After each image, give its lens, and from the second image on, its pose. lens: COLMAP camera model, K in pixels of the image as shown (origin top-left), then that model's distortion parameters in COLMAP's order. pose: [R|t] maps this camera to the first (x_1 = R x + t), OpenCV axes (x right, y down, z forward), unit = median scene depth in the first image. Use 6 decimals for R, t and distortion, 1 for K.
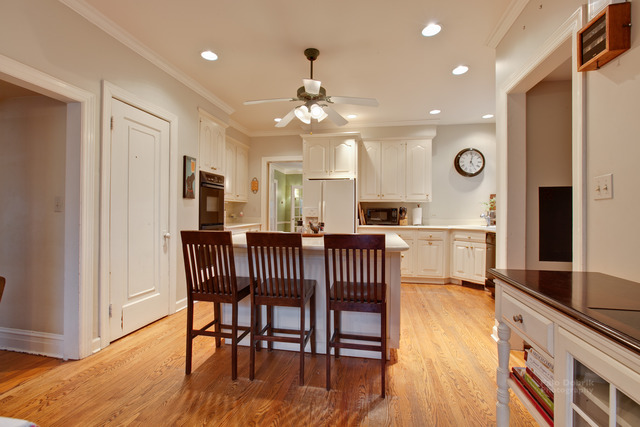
lens RADIAL K [[291.4, 0, 320.0], [0, 291.4, 213.5], [0, 0, 1]] dist [-0.025876, 0.000414]
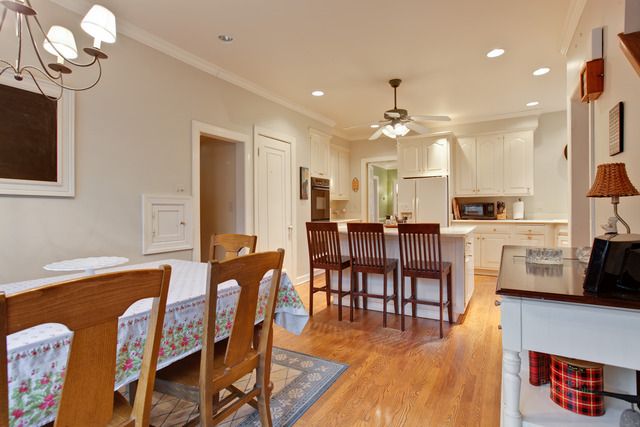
lens RADIAL K [[325.0, 0, 320.0], [0, 325.0, 213.5], [0, 0, 1]] dist [0.000373, 0.000156]
pose [[0.943066, -0.011973, -0.332391, 0.098452], [0.016138, 0.999822, 0.009774, -0.002140], [0.332215, -0.014582, 0.943091, -0.353696]]
